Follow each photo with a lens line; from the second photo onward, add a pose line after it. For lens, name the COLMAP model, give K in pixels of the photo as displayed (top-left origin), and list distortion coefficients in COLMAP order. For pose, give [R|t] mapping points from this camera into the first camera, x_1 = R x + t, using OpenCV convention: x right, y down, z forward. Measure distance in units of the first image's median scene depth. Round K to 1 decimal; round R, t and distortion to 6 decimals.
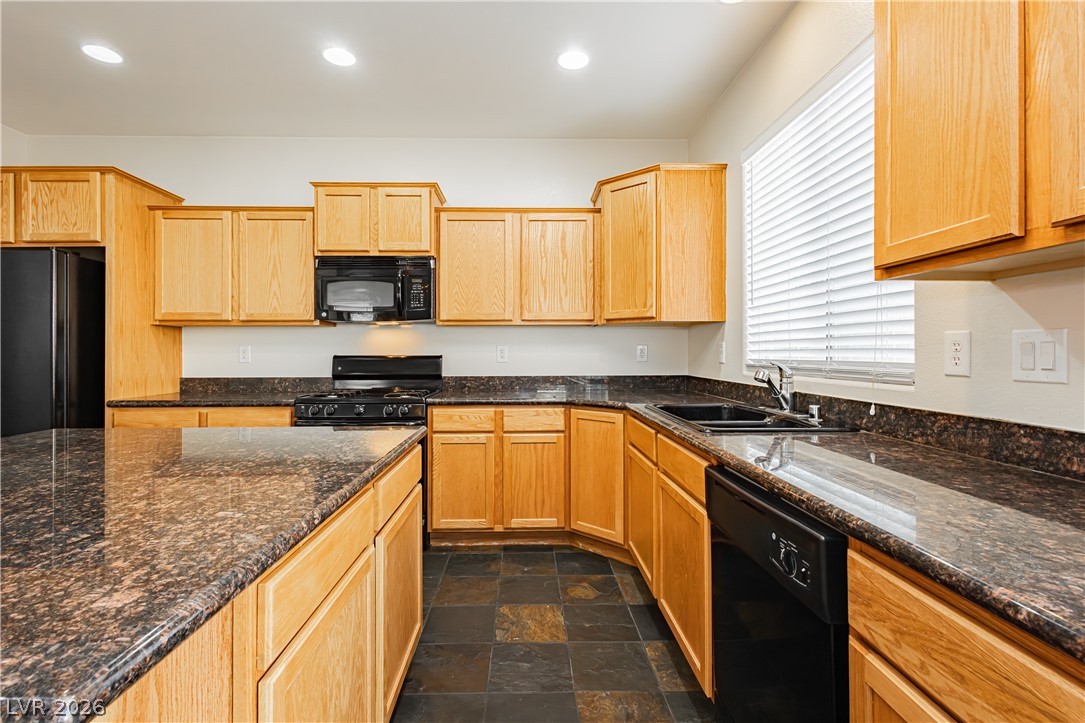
lens RADIAL K [[504.0, 0, 526.6], [0, 504.0, 349.5], [0, 0, 1]] dist [0.002301, 0.001621]
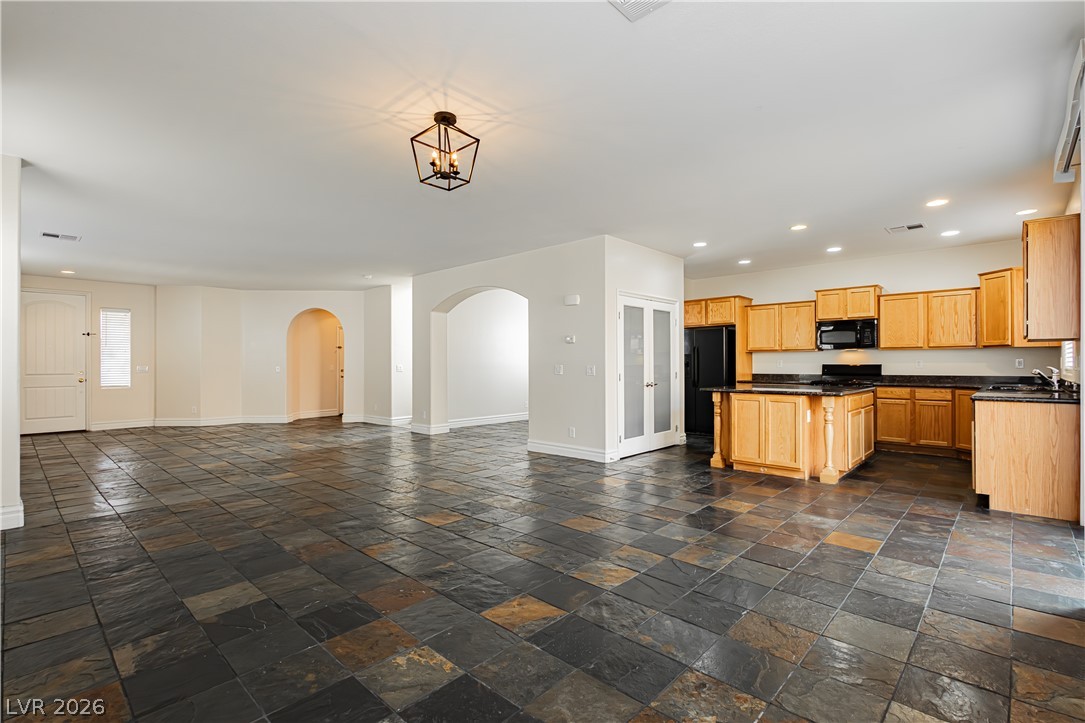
lens RADIAL K [[504.0, 0, 546.3], [0, 504.0, 360.1], [0, 0, 1]] dist [0.002301, 0.001621]
pose [[0.728963, -0.004505, -0.684538, 0.284152], [0.002859, 0.999990, -0.003536, -0.002753], [0.684547, 0.000621, 0.728969, -1.669354]]
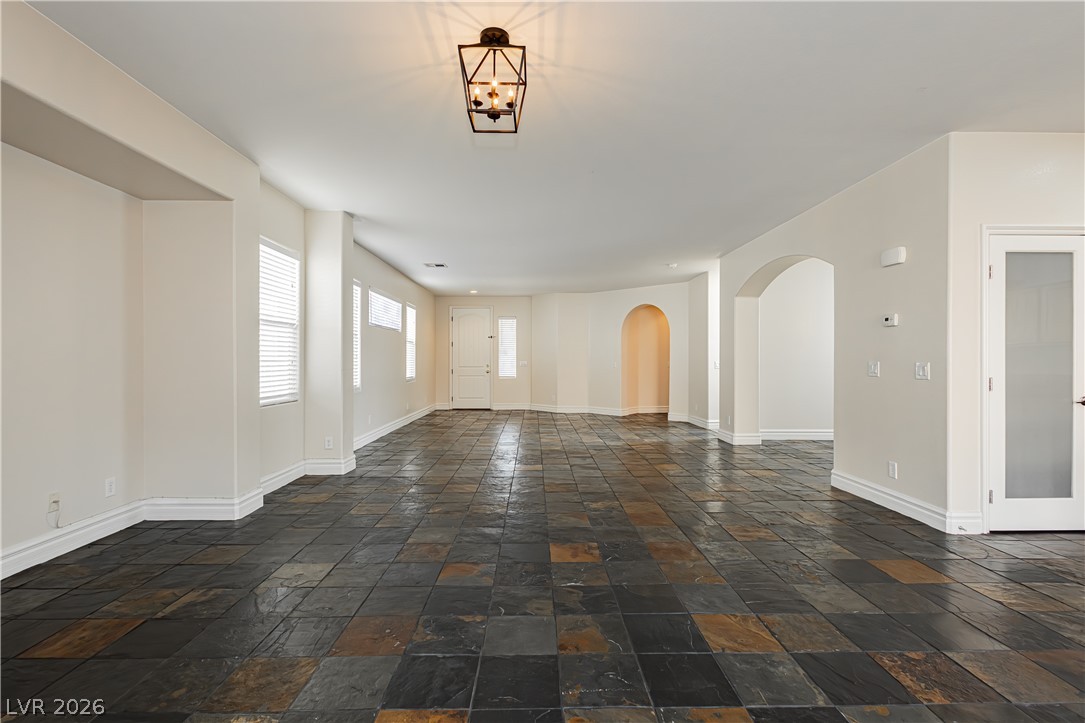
lens RADIAL K [[504.0, 0, 533.6], [0, 504.0, 362.5], [0, 0, 1]] dist [0.002301, 0.001621]
pose [[0.006482, 0.005431, -0.999964, 0.225117], [0.001867, 0.999983, 0.005443, 0.004317], [0.999977, -0.001902, 0.006472, -1.005371]]
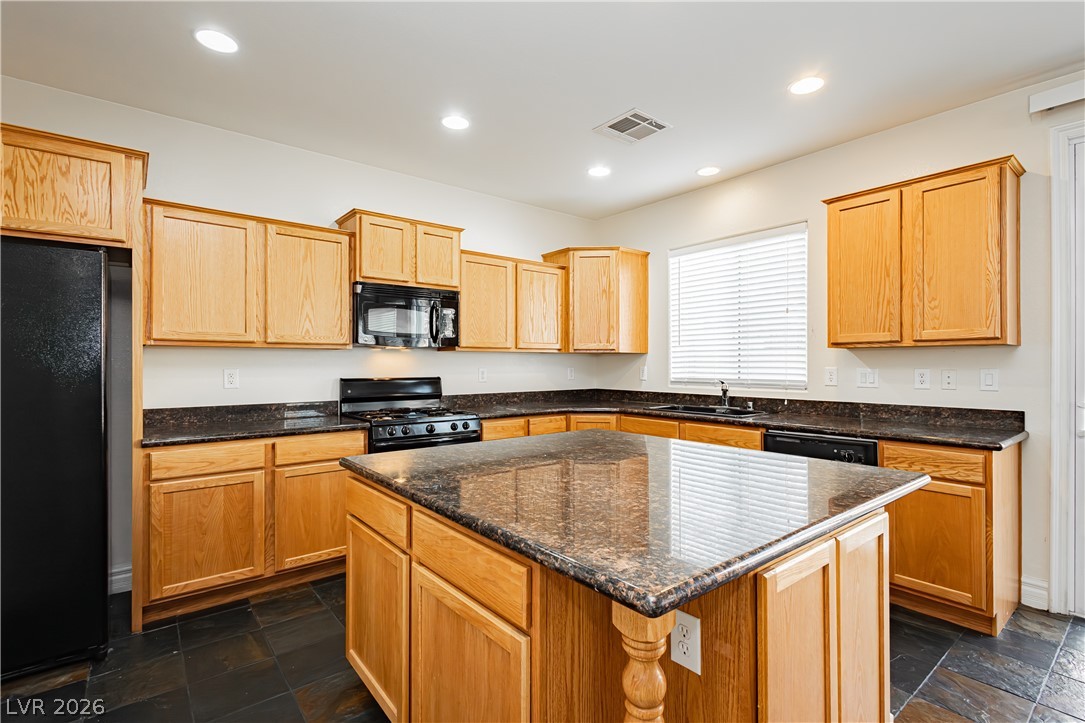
lens RADIAL K [[504.0, 0, 551.7], [0, 504.0, 363.3], [0, 0, 1]] dist [0.002301, 0.001621]
pose [[0.790354, 0.003286, 0.612641, -0.788350], [-0.003501, 0.999994, -0.000847, -0.022658], [-0.612640, -0.001475, 0.790361, -0.045558]]
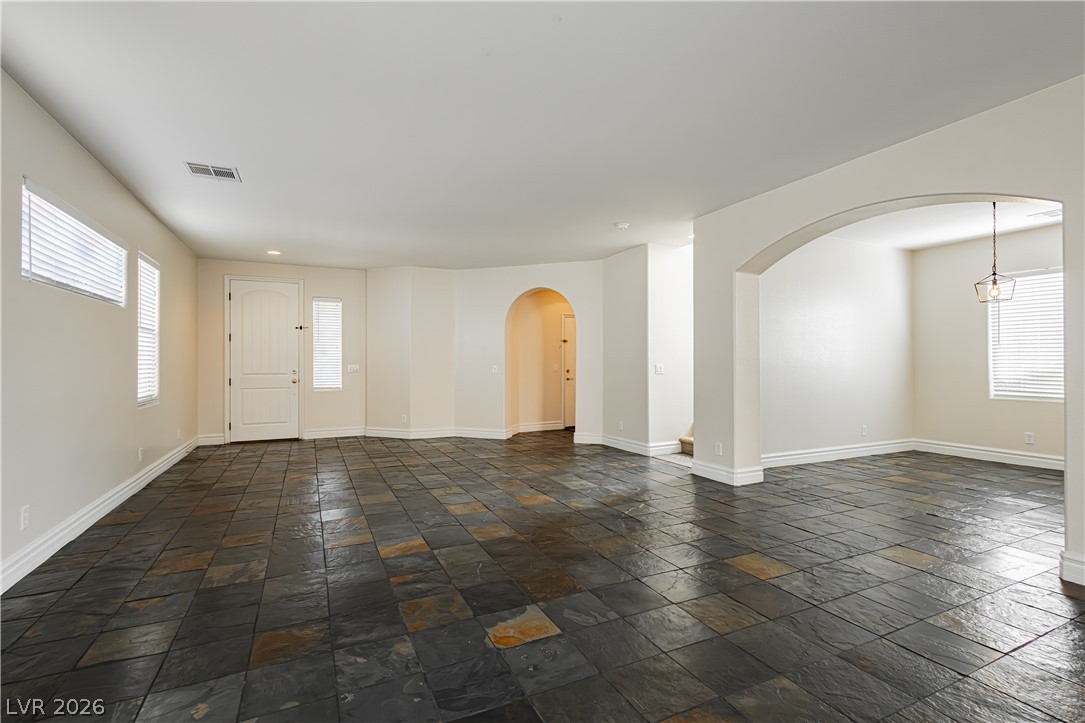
lens RADIAL K [[504.0, 0, 550.9], [0, 504.0, 359.8], [0, 0, 1]] dist [0.002301, 0.001621]
pose [[0.435350, -0.004704, -0.900249, -0.912925], [0.001822, 0.999989, -0.004344, 0.003811], [0.900260, 0.000251, 0.435354, -1.297368]]
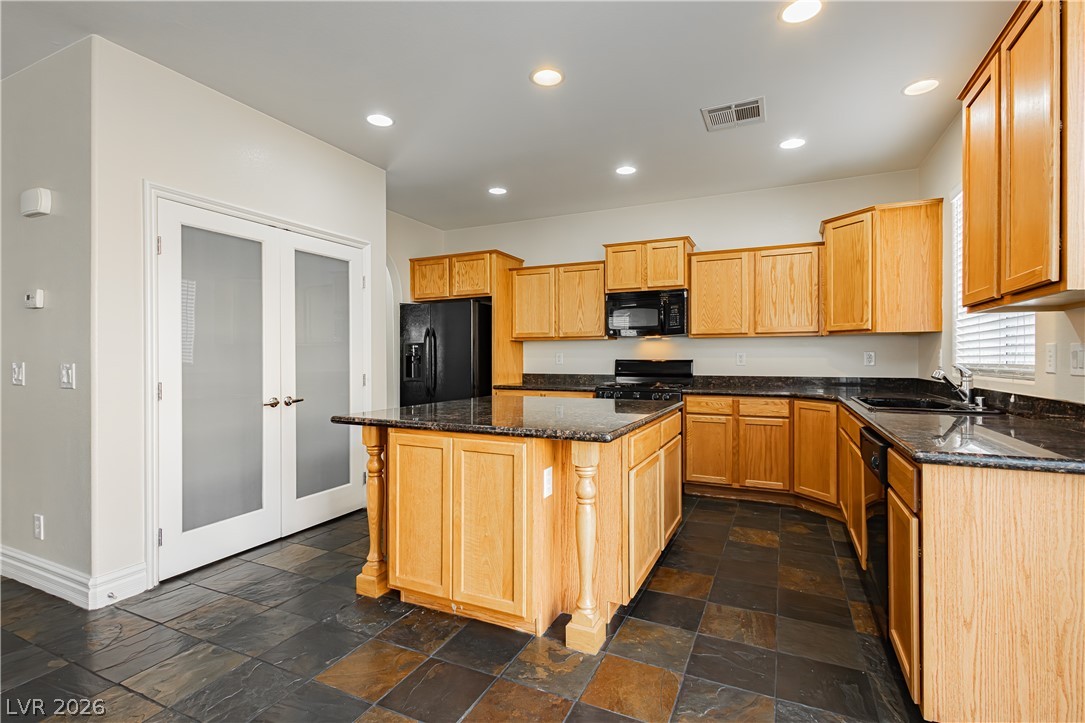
lens RADIAL K [[504.0, 0, 538.8], [0, 504.0, 354.9], [0, 0, 1]] dist [0.002301, 0.001621]
pose [[0.896588, -0.000786, -0.442866, 0.072498], [0.000323, 0.999999, -0.001121, 0.000015], [0.442866, 0.000862, 0.896587, -0.468826]]
